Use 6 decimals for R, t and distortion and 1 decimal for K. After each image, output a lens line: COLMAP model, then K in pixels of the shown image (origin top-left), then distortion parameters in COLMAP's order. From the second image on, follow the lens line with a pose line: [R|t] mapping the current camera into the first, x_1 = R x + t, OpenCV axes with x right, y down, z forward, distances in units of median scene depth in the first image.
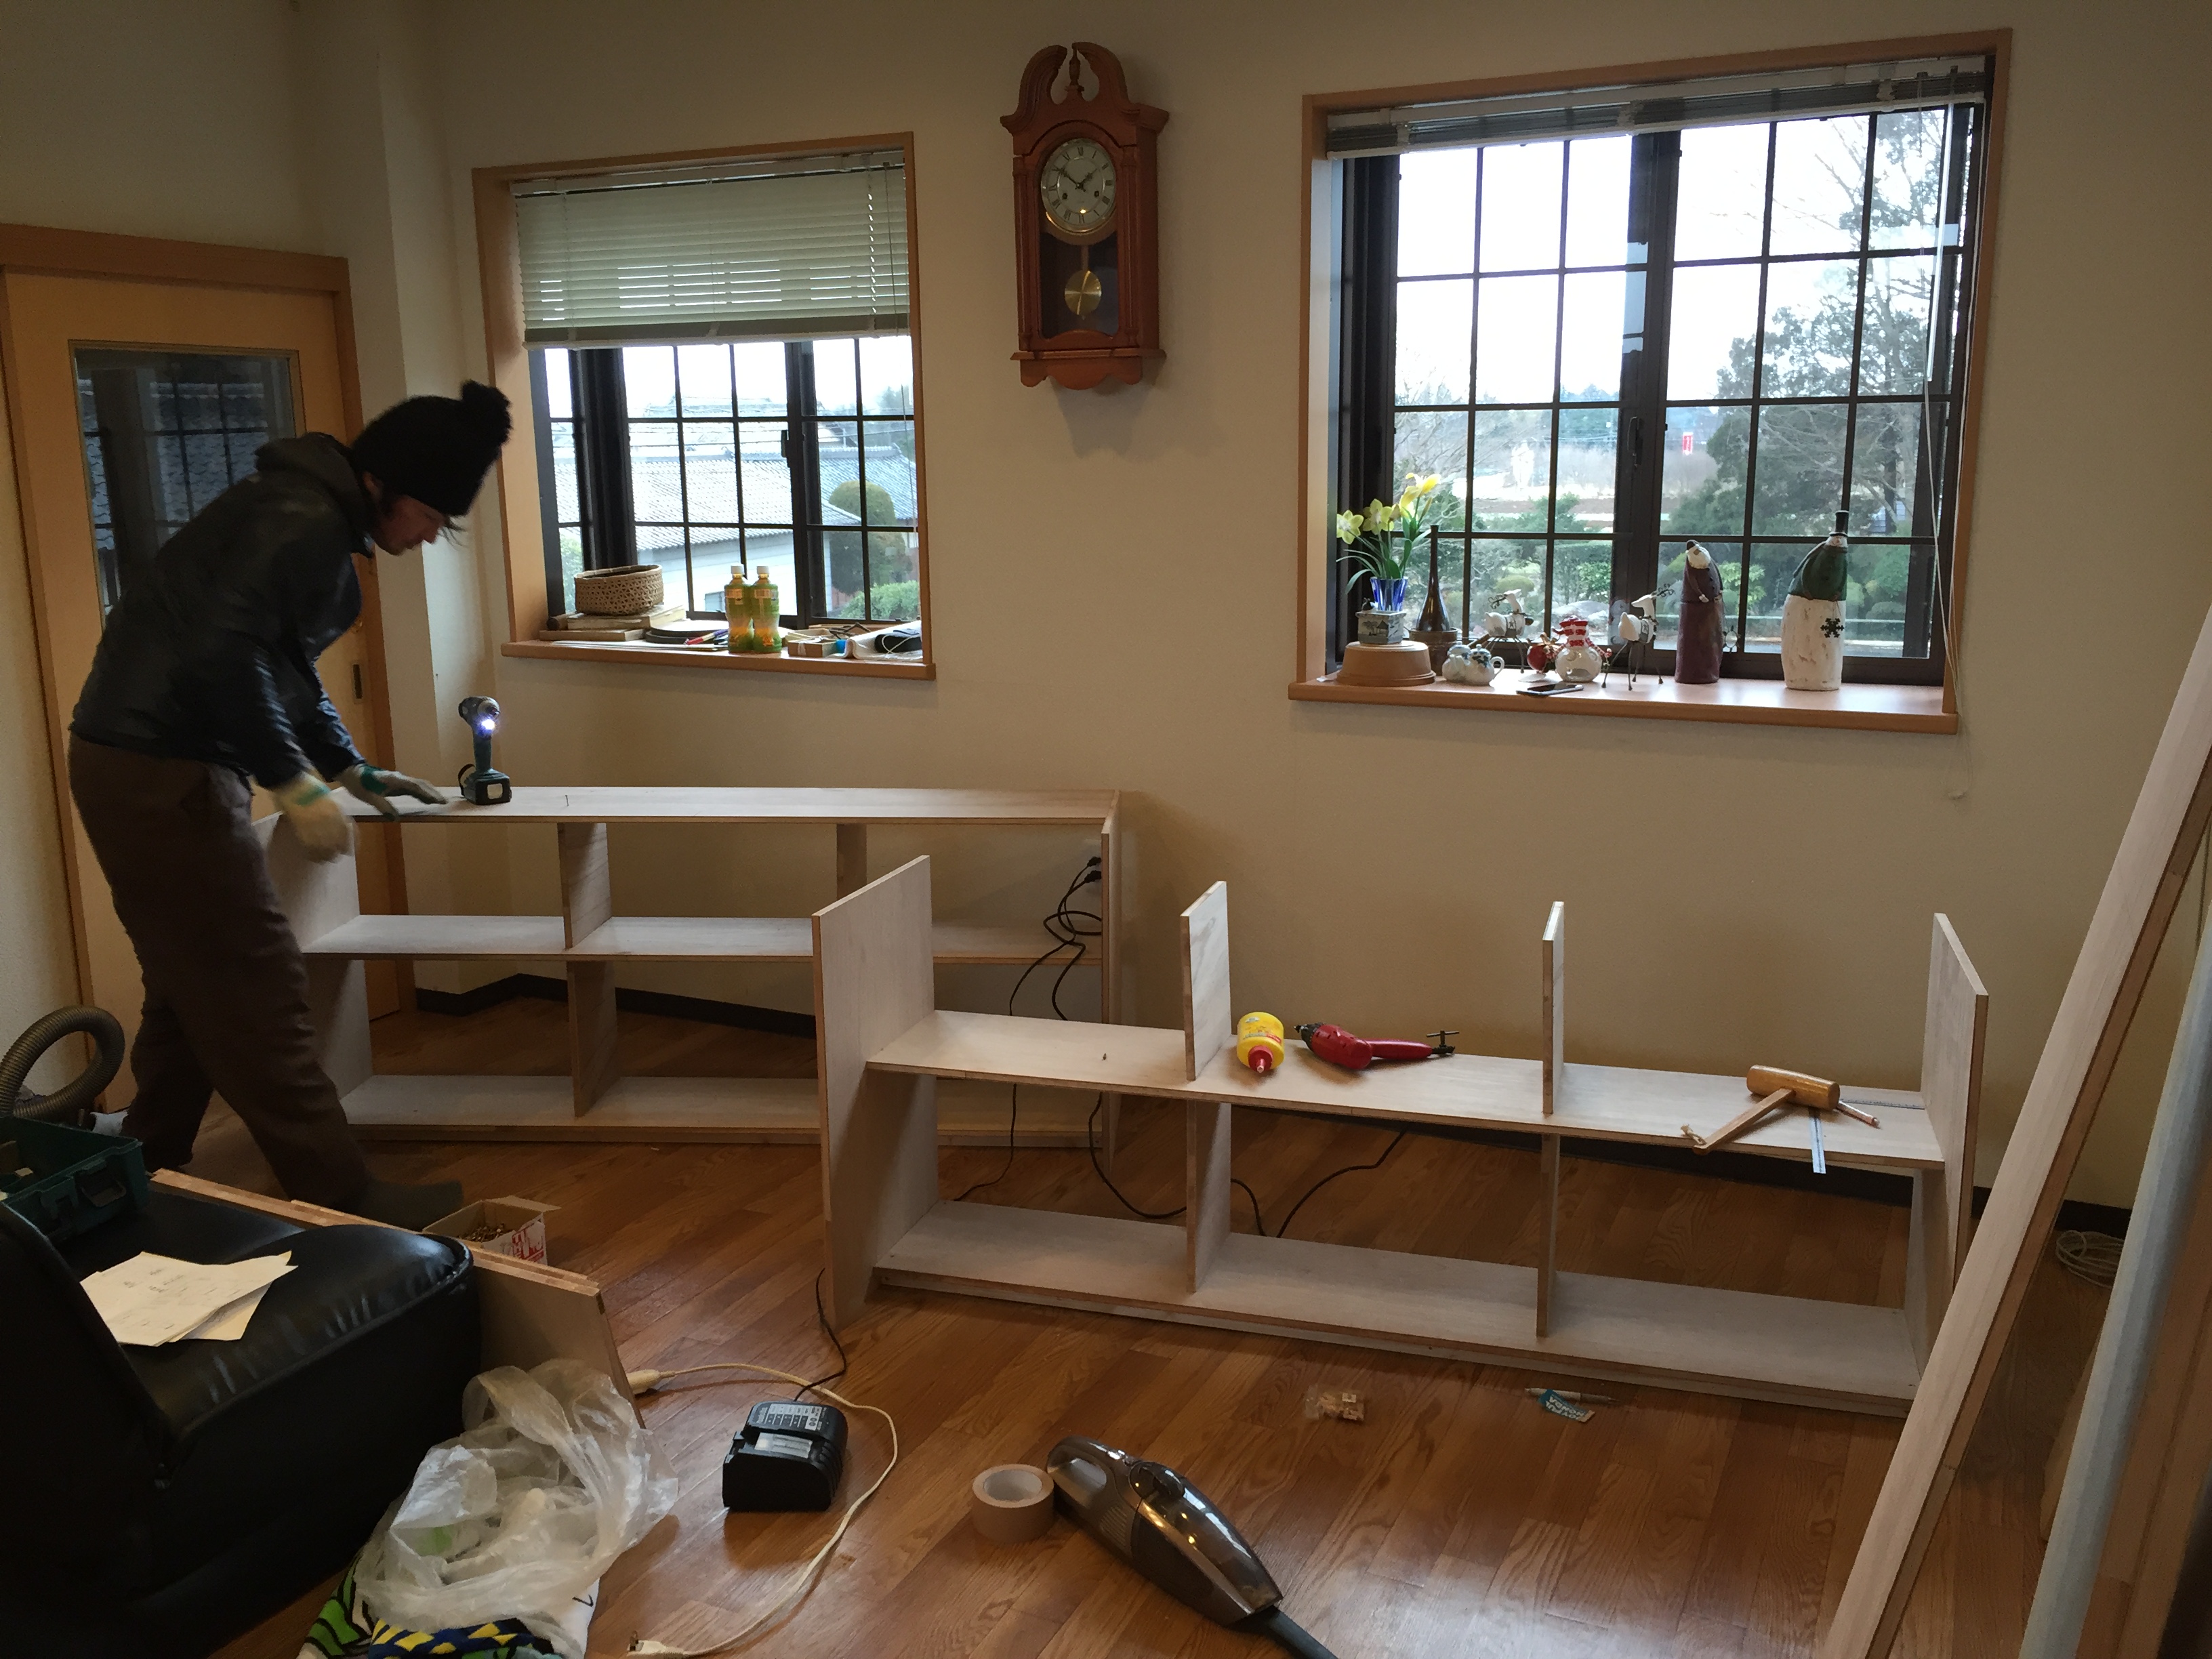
lens RADIAL K [[1872.9, 0, 1113.1], [0, 1872.9, 823.5], [0, 0, 1]] dist [0.064408, -0.098356]
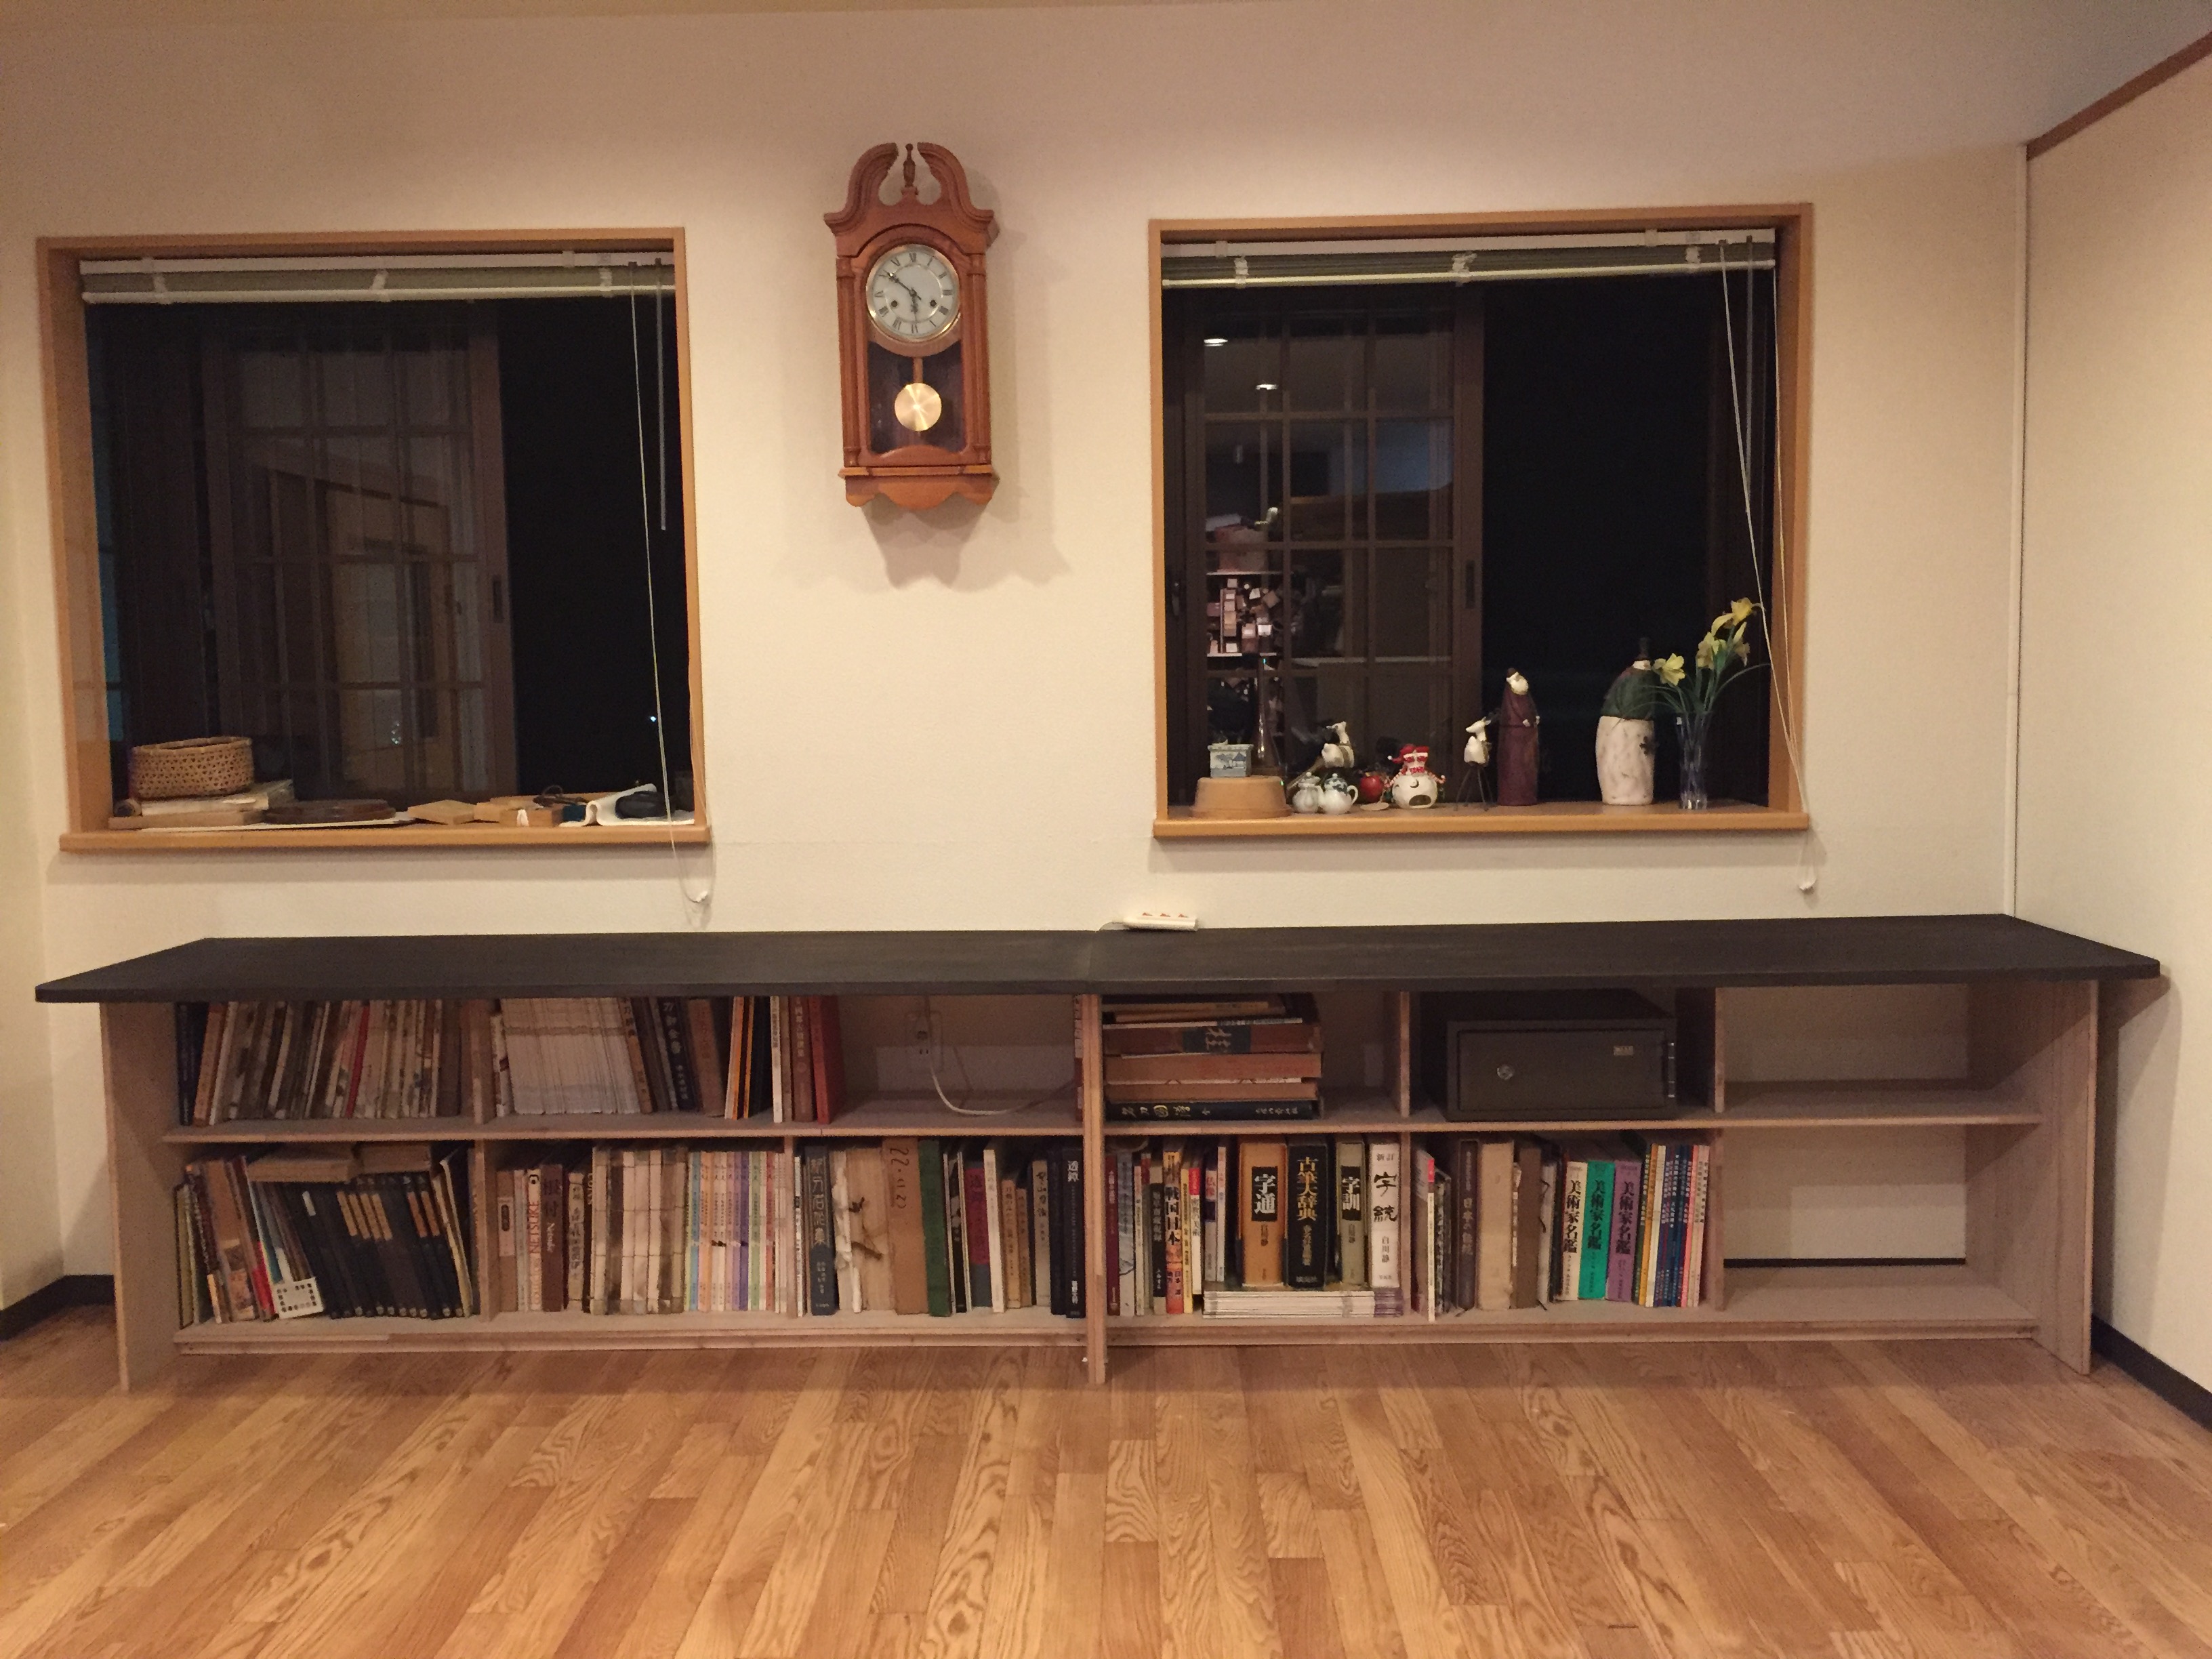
lens RADIAL K [[1872.9, 0, 1113.3], [0, 1872.9, 827.0], [0, 0, 1]] dist [0.064408, -0.098356]
pose [[0.909915, -0.035384, 0.413283, -0.312851], [0.088906, 0.989836, -0.110995, 0.030494], [-0.405155, 0.137739, 0.903813, 0.160736]]
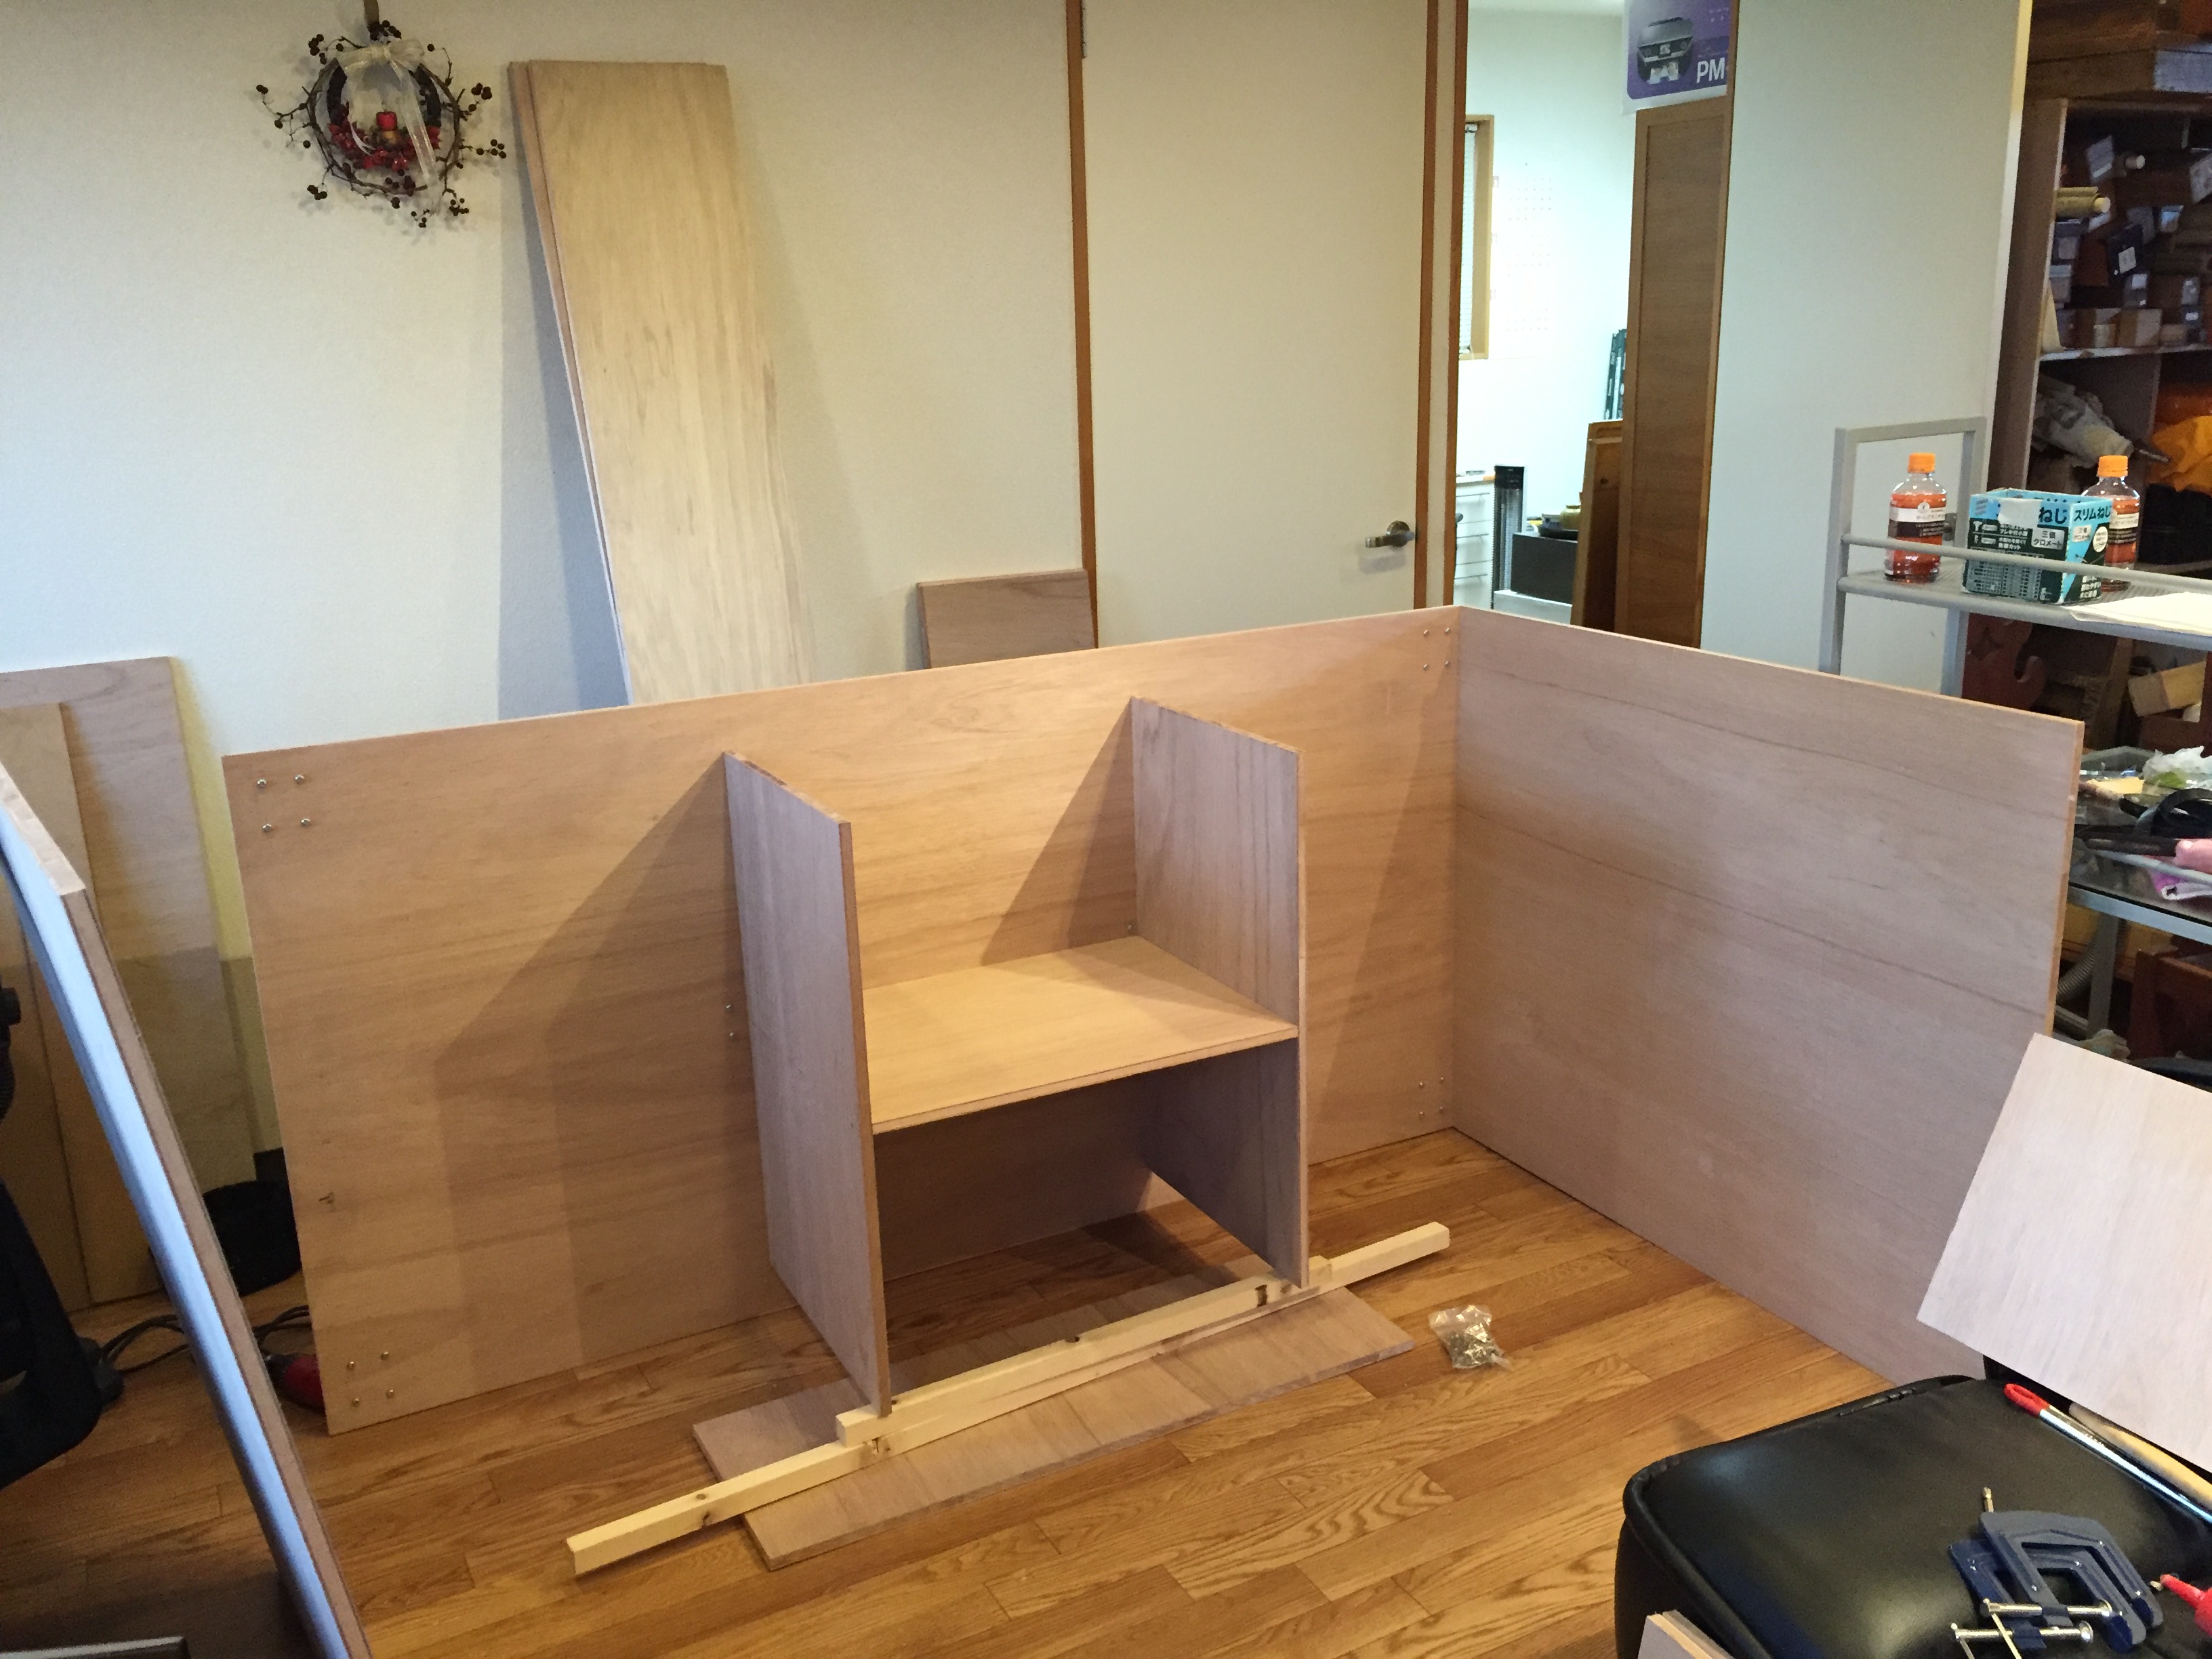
lens RADIAL K [[1872.9, 0, 1114.9], [0, 1872.9, 830.7], [0, 0, 1]] dist [0.064408, -0.098356]
pose [[-0.803105, -0.115928, 0.584450, -0.272898], [0.162649, 0.900982, 0.402214, -0.225467], [-0.573208, 0.418081, -0.704728, 1.203861]]
